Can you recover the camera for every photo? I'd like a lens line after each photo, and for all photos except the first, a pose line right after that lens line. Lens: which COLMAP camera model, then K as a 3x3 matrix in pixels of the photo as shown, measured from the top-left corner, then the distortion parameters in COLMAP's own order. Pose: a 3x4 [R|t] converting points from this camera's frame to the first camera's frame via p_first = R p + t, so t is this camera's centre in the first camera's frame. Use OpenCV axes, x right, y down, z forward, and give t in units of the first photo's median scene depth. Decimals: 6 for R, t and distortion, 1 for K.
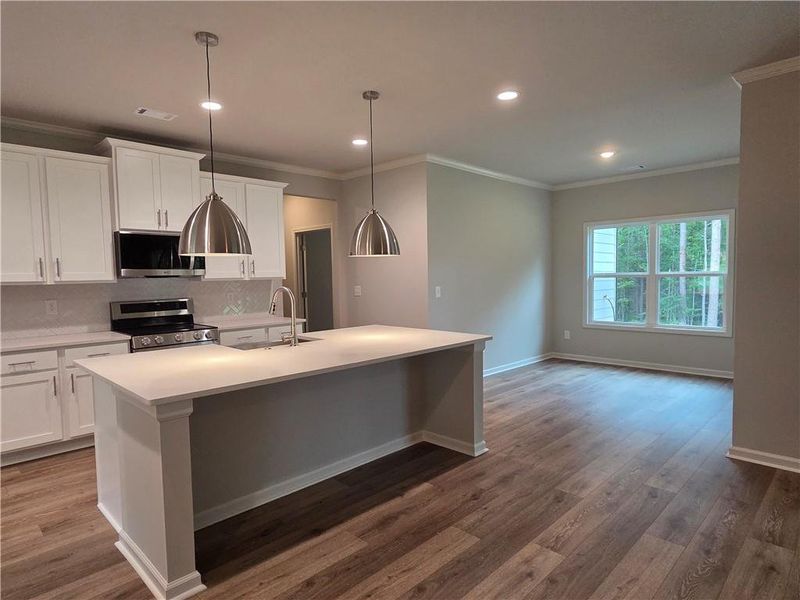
lens RADIAL K [[472.4, 0, 397.8], [0, 472.4, 303.3], [0, 0, 1]] dist [0.004585, -0.000322]
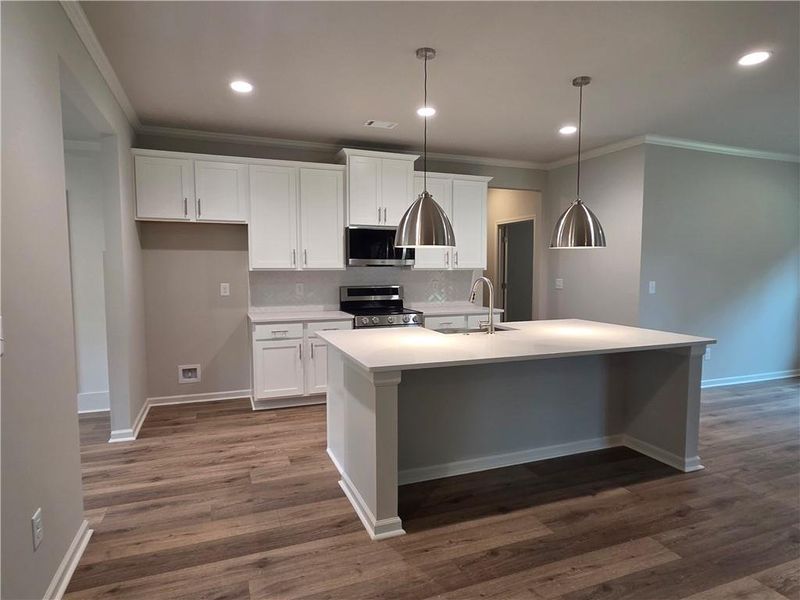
lens RADIAL K [[472.4, 0, 397.8], [0, 472.4, 303.3], [0, 0, 1]] dist [0.004585, -0.000322]
pose [[0.913146, 0.048110, -0.404785, 0.013141], [-0.040739, 0.998810, 0.026811, 0.002869], [0.405593, -0.007992, 0.914019, -0.039790]]
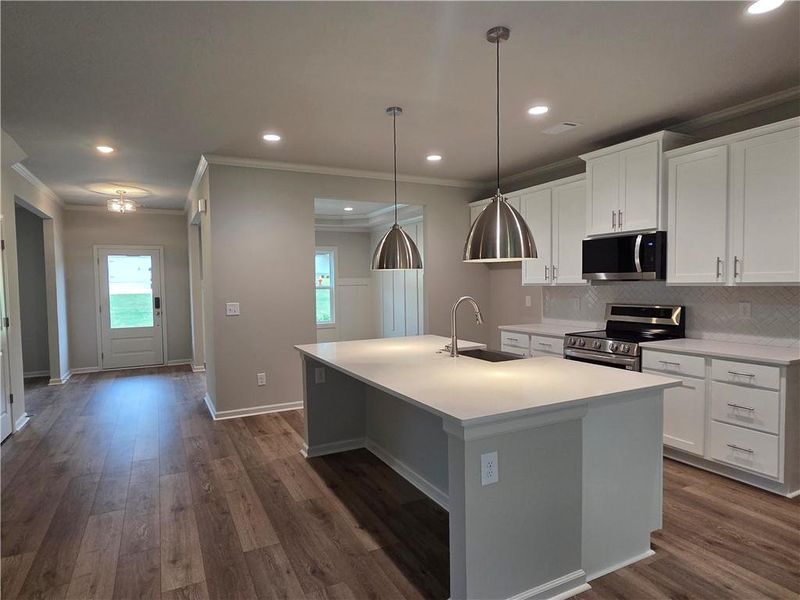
lens RADIAL K [[472.4, 0, 397.8], [0, 472.4, 303.3], [0, 0, 1]] dist [0.004585, -0.000322]
pose [[-0.313499, 0.064973, -0.947363, 0.682039], [-0.036089, 0.996120, 0.080260, -0.087761], [0.948903, 0.059350, -0.309938, 1.088305]]
